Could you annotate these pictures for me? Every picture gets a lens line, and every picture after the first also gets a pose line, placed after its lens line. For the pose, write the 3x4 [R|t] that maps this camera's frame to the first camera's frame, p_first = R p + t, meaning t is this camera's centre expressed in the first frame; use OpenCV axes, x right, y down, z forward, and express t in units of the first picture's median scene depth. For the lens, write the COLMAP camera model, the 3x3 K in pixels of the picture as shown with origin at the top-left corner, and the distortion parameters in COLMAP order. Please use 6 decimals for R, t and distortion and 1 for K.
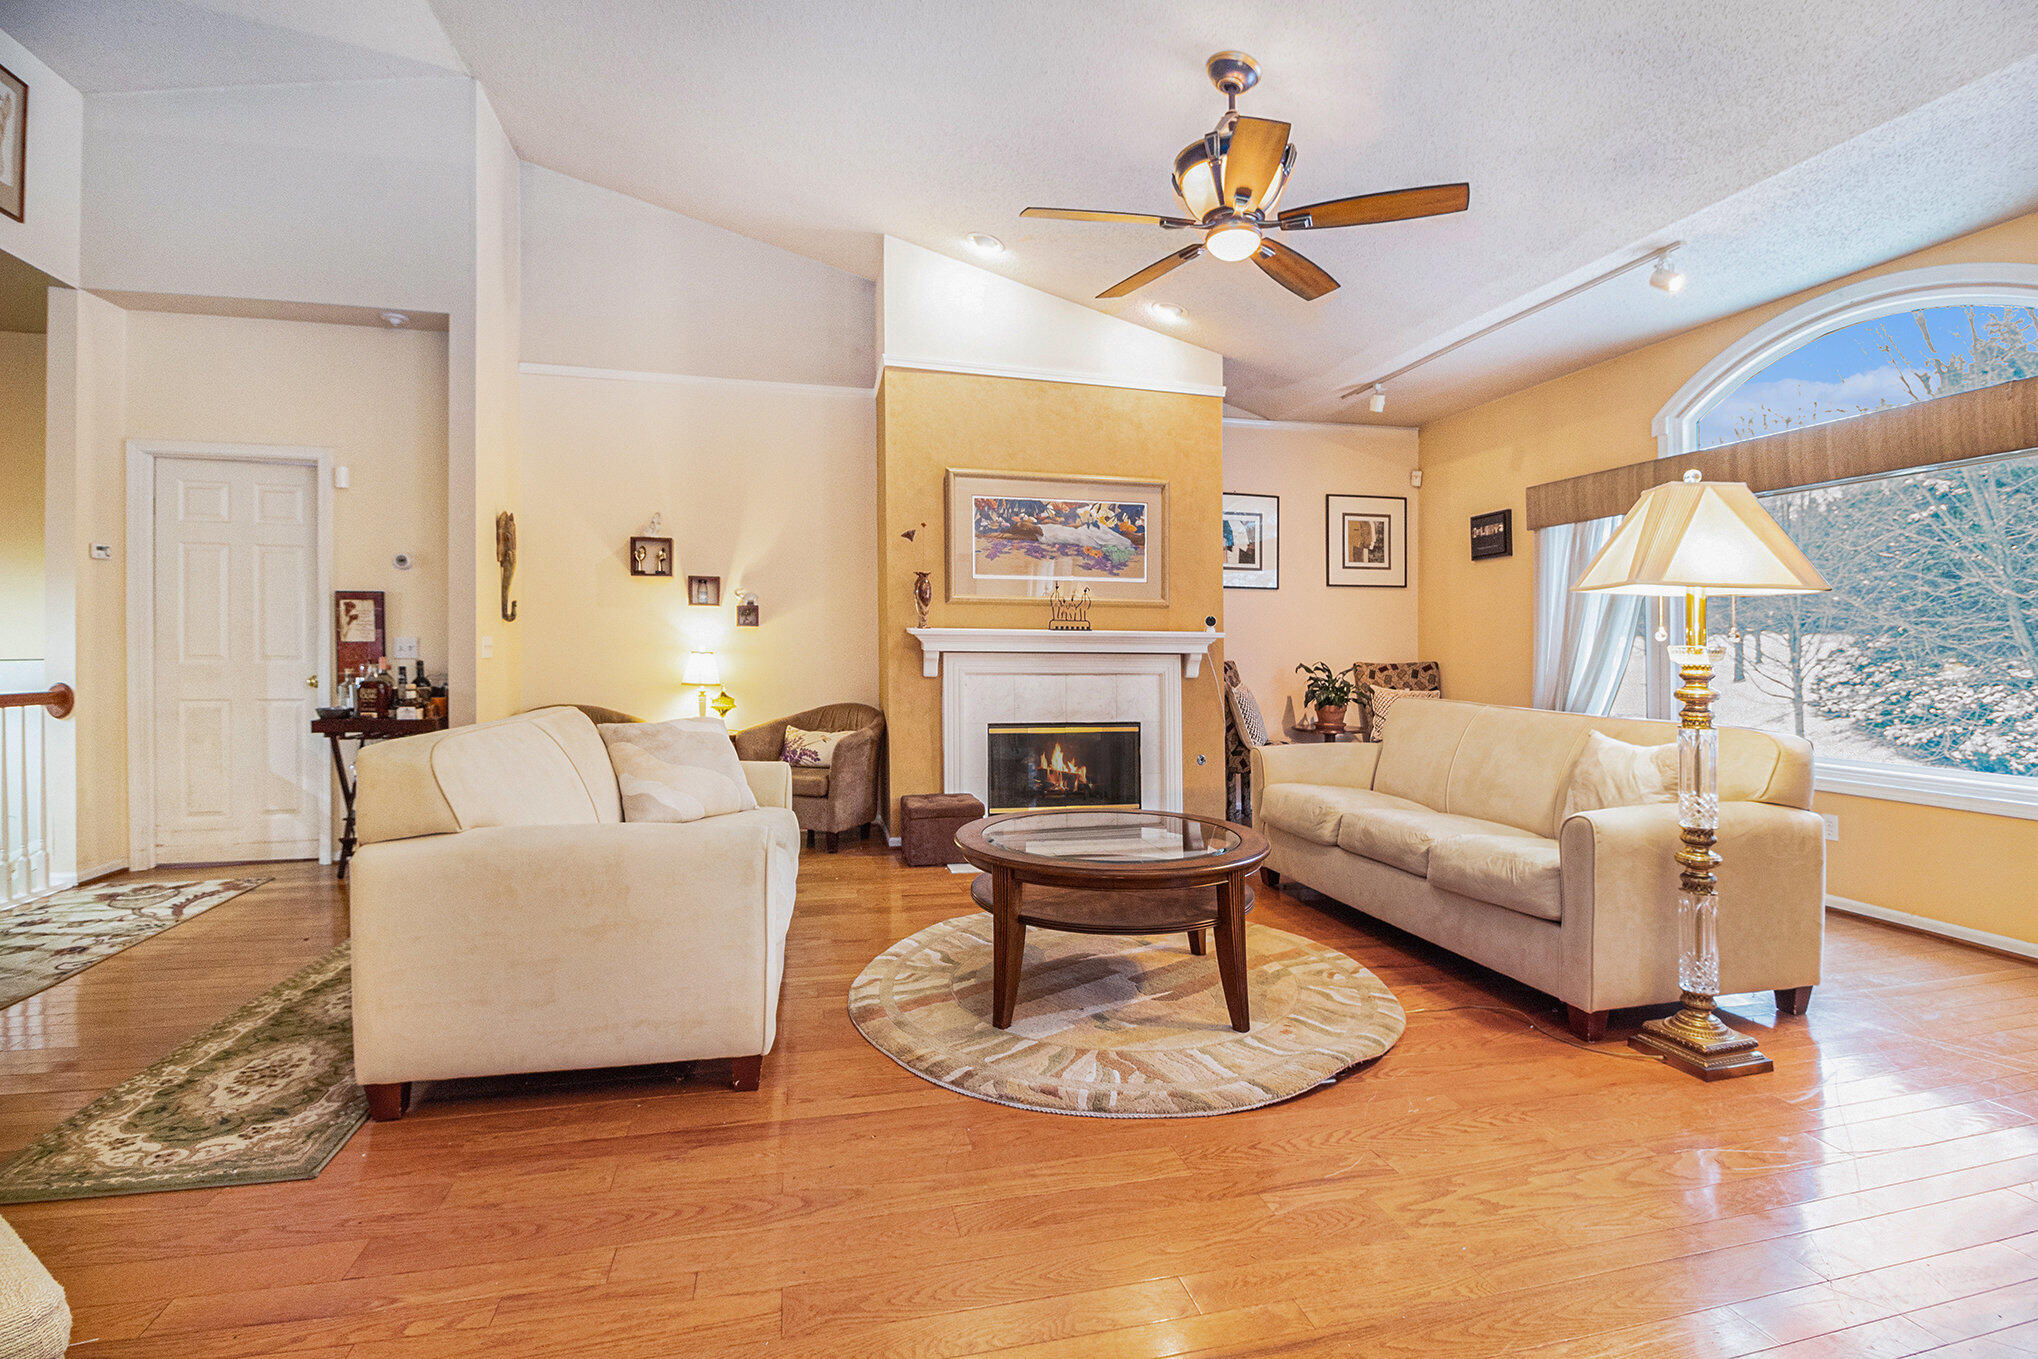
lens RADIAL K [[957.7, 0, 1029.8], [0, 957.7, 652.5], [0, 0, 1]] dist [-0.003832, -0.010986]
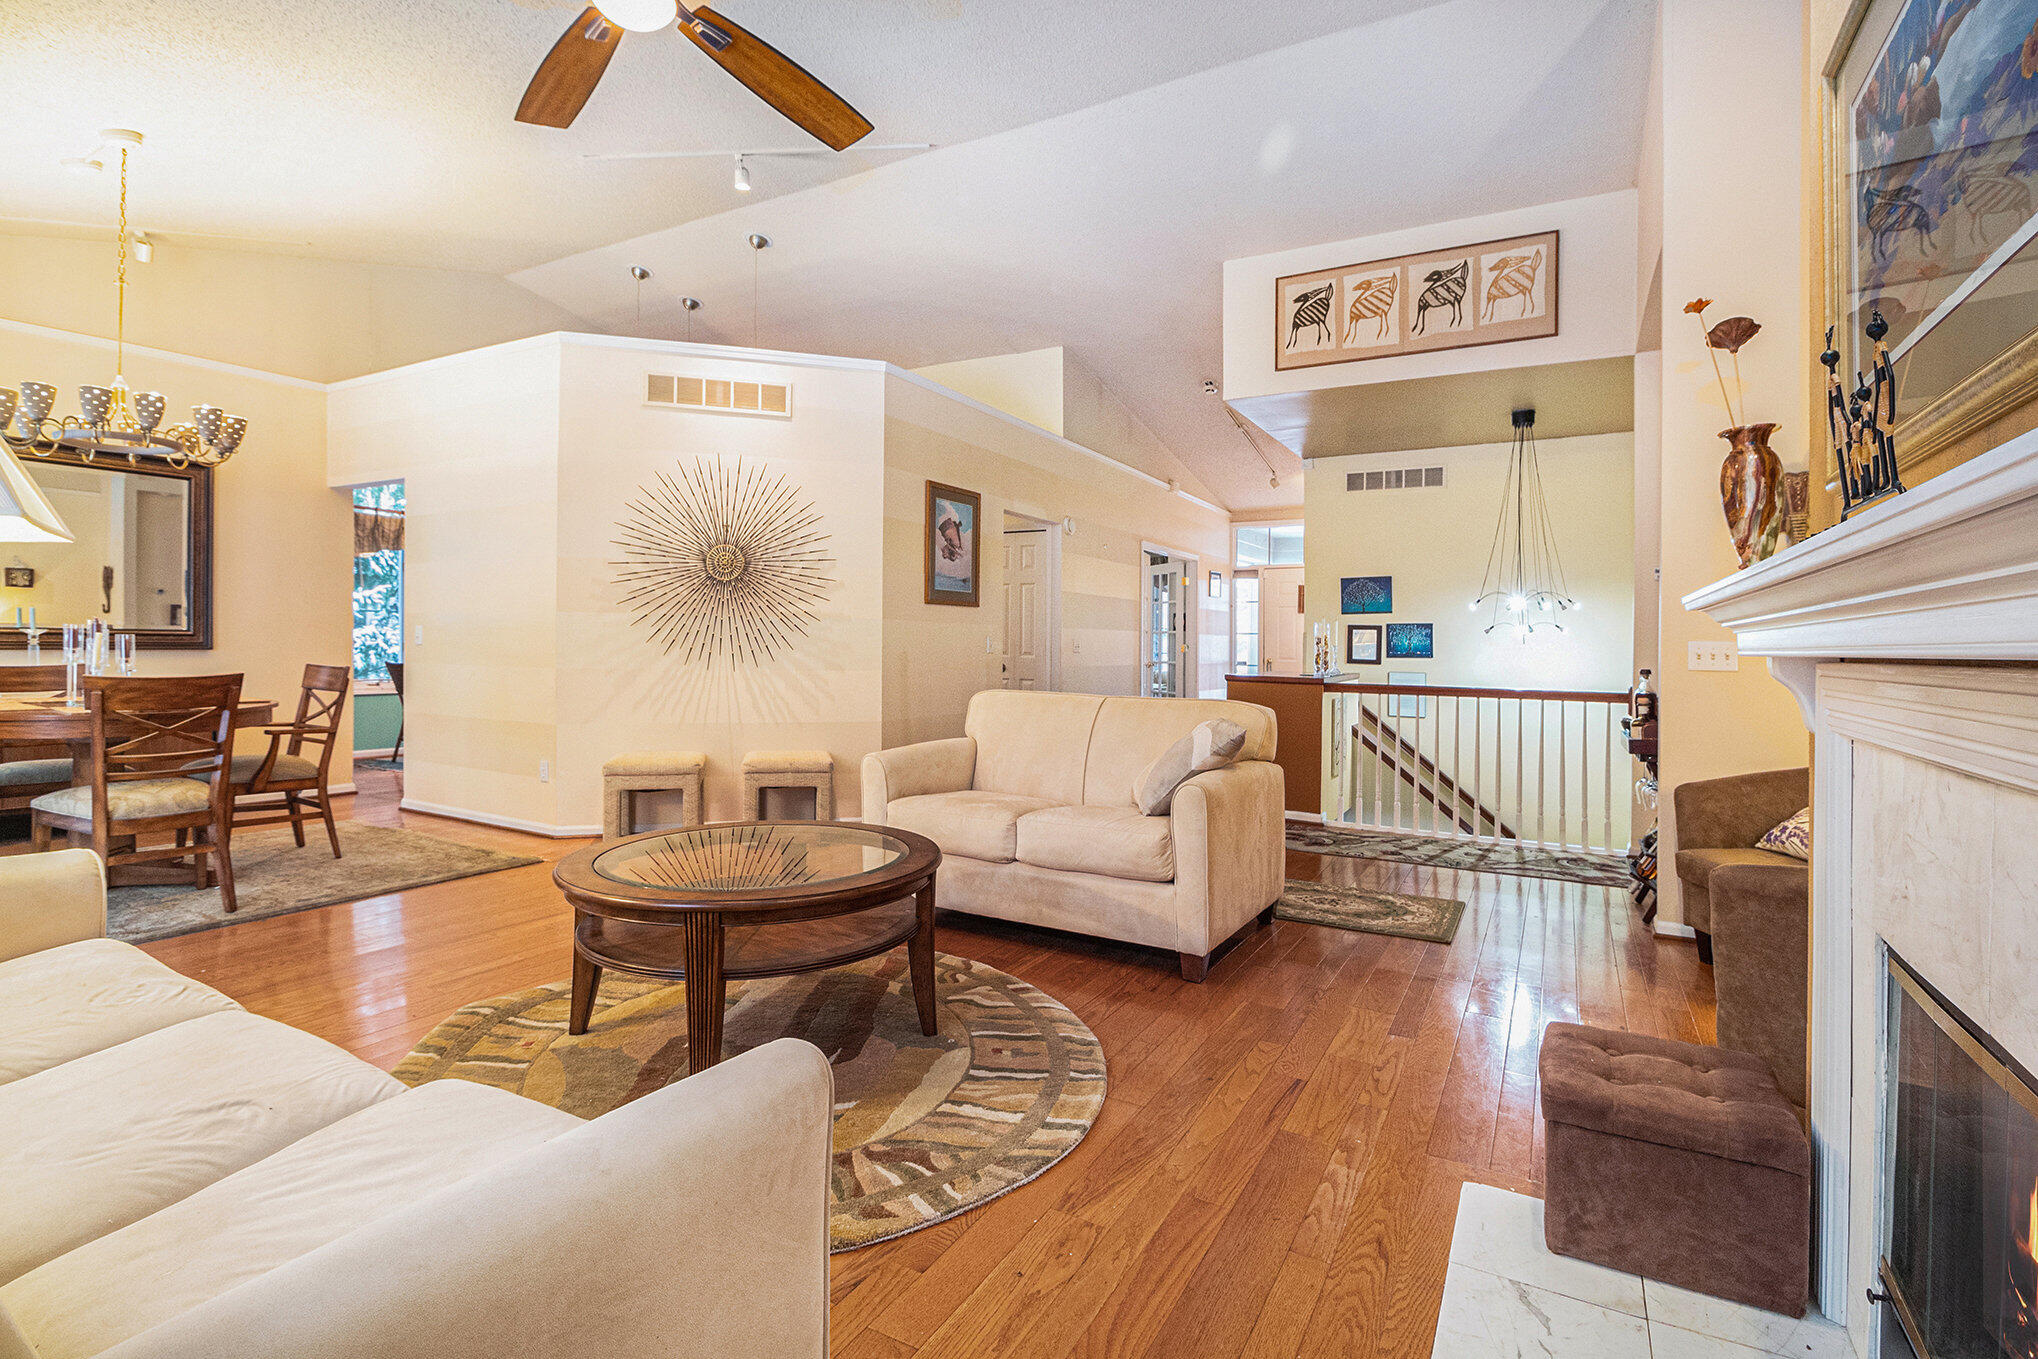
lens RADIAL K [[957.7, 0, 1038.8], [0, 957.7, 664.9], [0, 0, 1]] dist [-0.003832, -0.010986]
pose [[-0.677285, -0.004337, -0.735708, 0.312690], [-0.023212, 0.999611, 0.015476, 0.002499], [0.735354, 0.027559, -0.677122, 1.008750]]
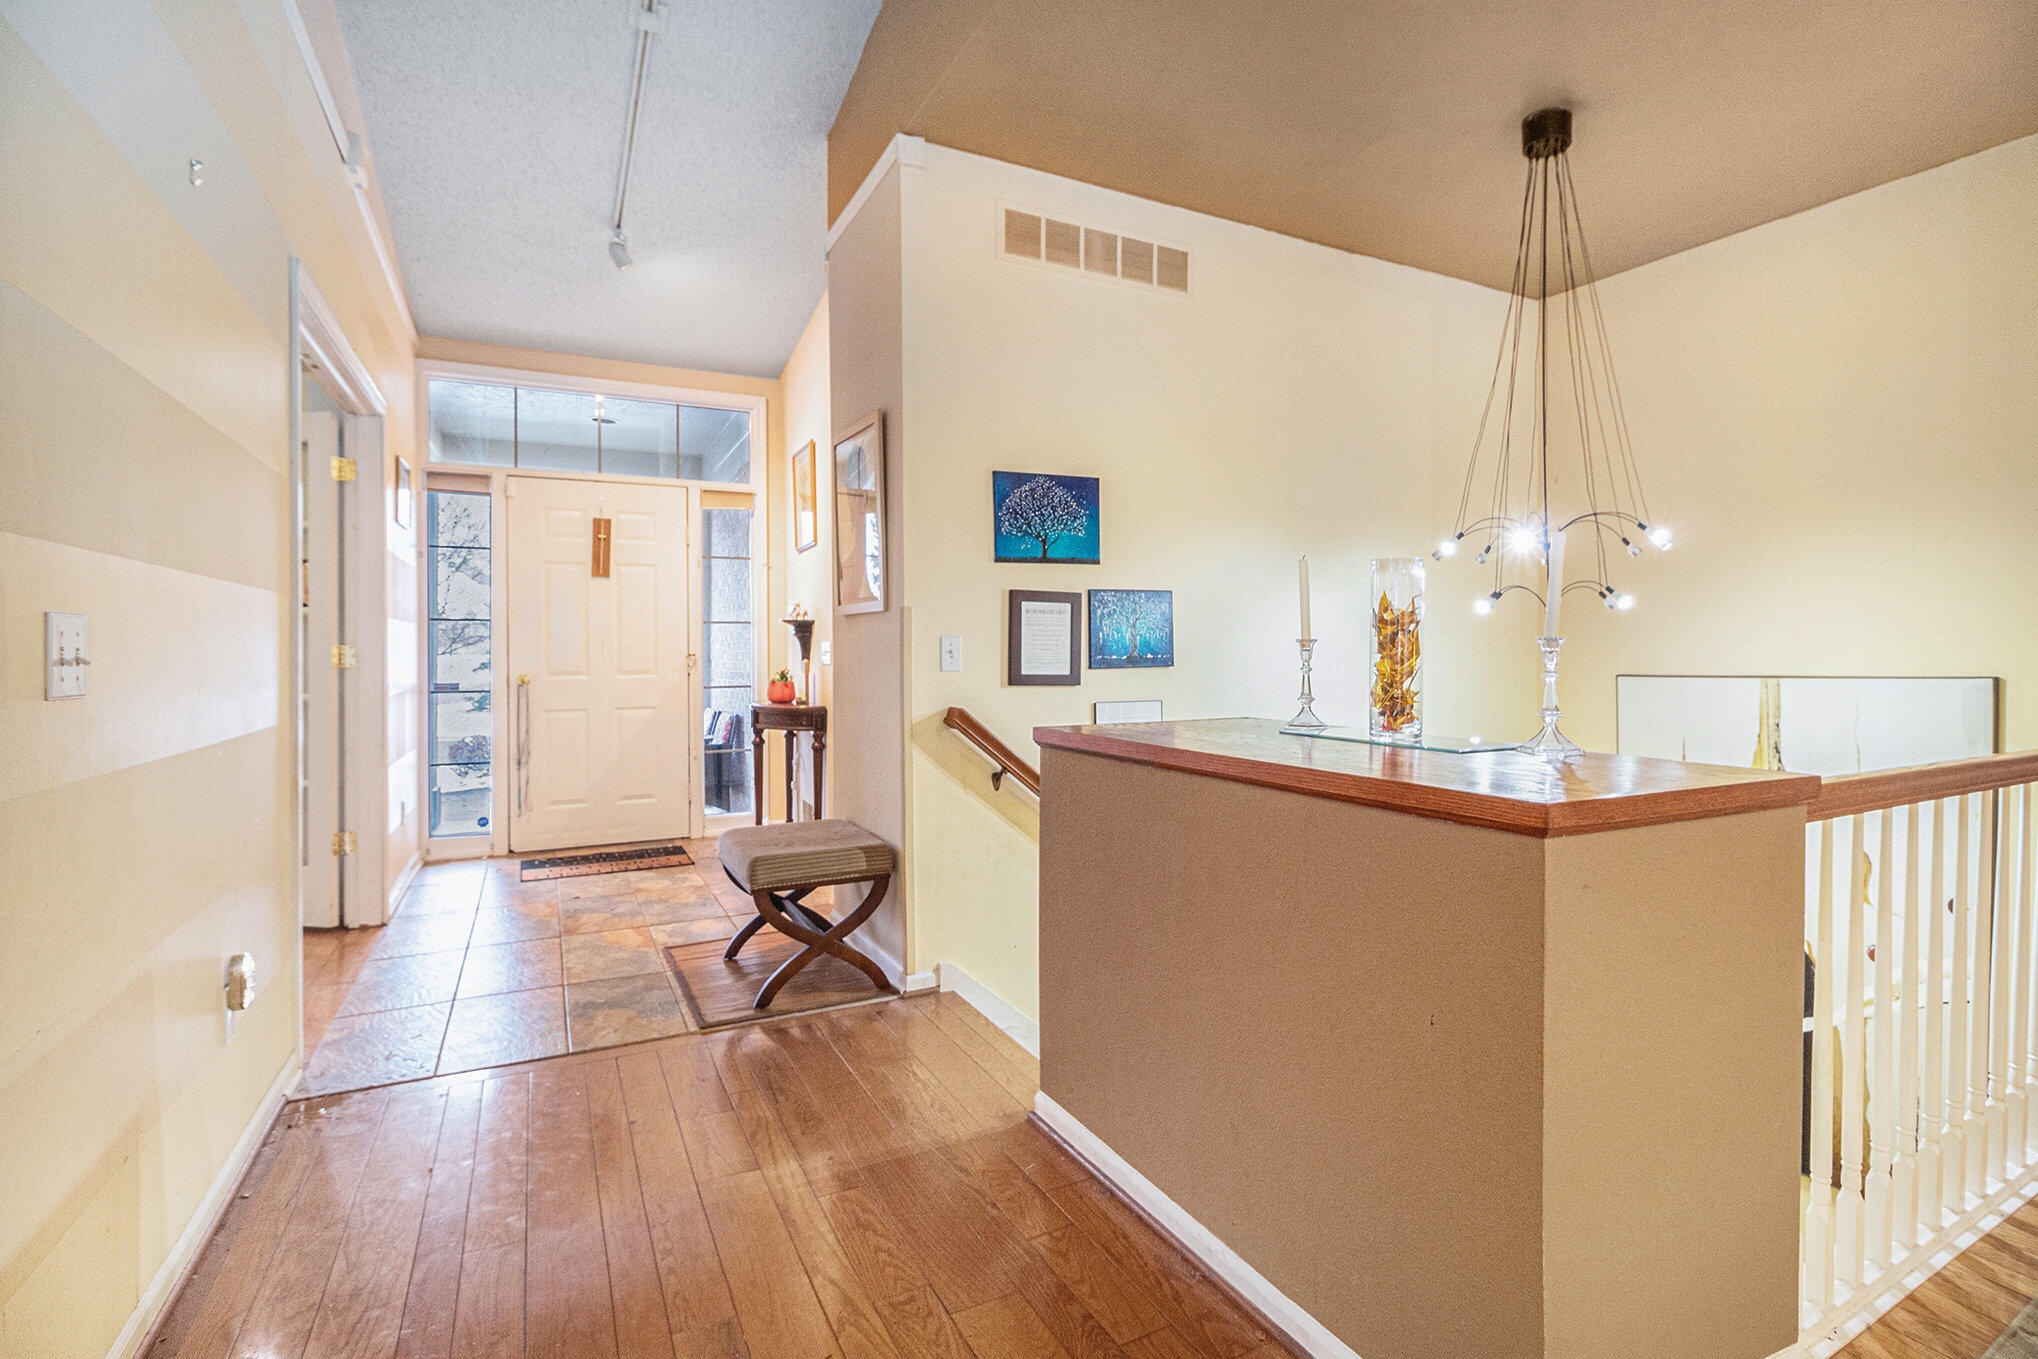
lens RADIAL K [[957.7, 0, 1022.1], [0, 957.7, 664.2], [0, 0, 1]] dist [-0.003832, -0.010986]
pose [[0.226974, -0.002321, -0.973898, -0.523245], [-0.003286, 0.999990, -0.003149, 0.000637], [0.973895, 0.003915, 0.226964, 0.227773]]
